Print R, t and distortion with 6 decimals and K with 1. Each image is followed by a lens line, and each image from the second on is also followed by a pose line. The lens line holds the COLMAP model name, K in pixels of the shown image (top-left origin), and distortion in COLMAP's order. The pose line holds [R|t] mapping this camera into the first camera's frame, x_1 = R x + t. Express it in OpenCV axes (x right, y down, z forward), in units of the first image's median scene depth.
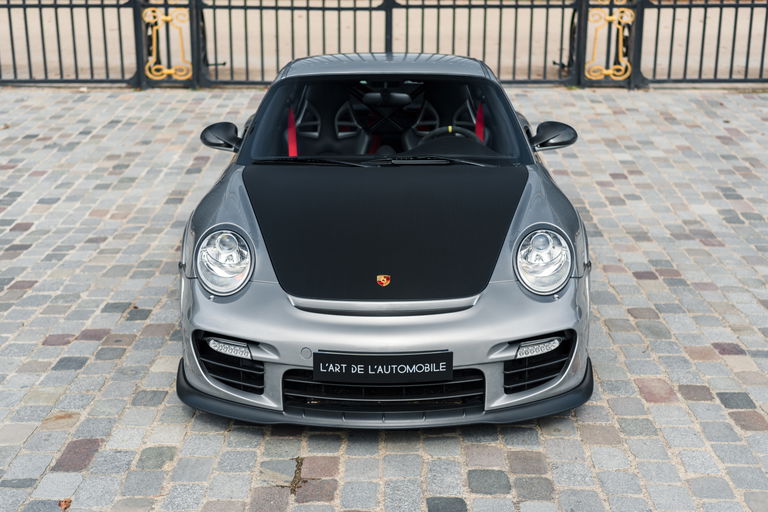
lens RADIAL K [[1162.8, 0, 384.0], [0, 1162.8, 256.0], [0, 0, 1]] dist [-0.001801, -0.020463]
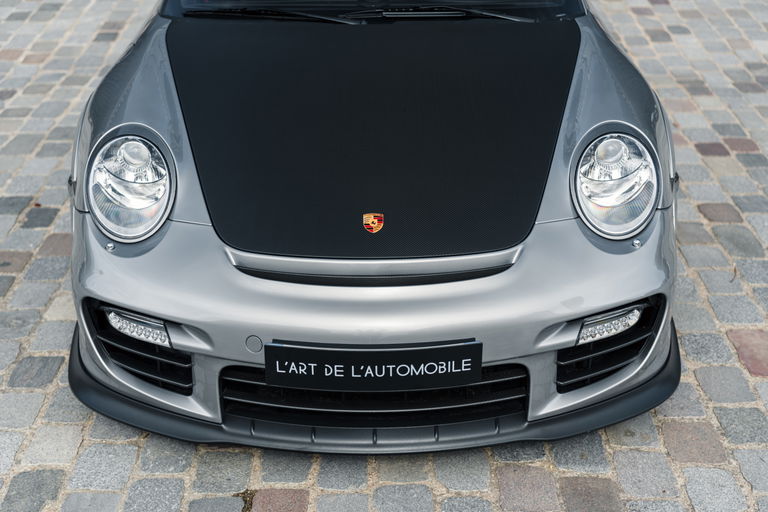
lens RADIAL K [[1178.1, 0, 384.0], [0, 1178.1, 256.0], [0, 0, 1]] dist [-0.003978, -0.007043]
pose [[0.999890, -0.005705, 0.013690, -0.002411], [0.003292, 0.985411, 0.170159, -0.049962], [-0.014461, -0.170095, 0.985322, 0.243177]]
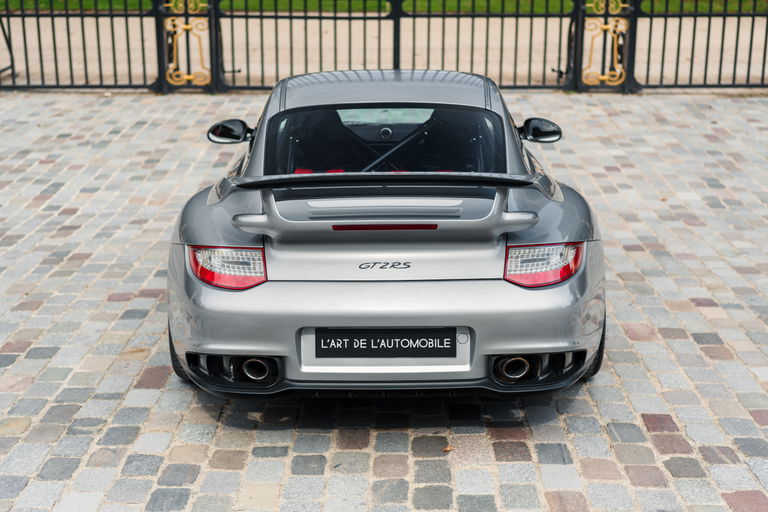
lens RADIAL K [[1178.1, 0, 384.0], [0, 1178.1, 256.0], [0, 0, 1]] dist [-0.003978, -0.007043]
pose [[0.999998, -0.000530, 0.002035, -0.020275], [0.000563, 0.999866, -0.016338, 0.045650], [-0.002026, 0.016340, 0.999864, -0.147386]]
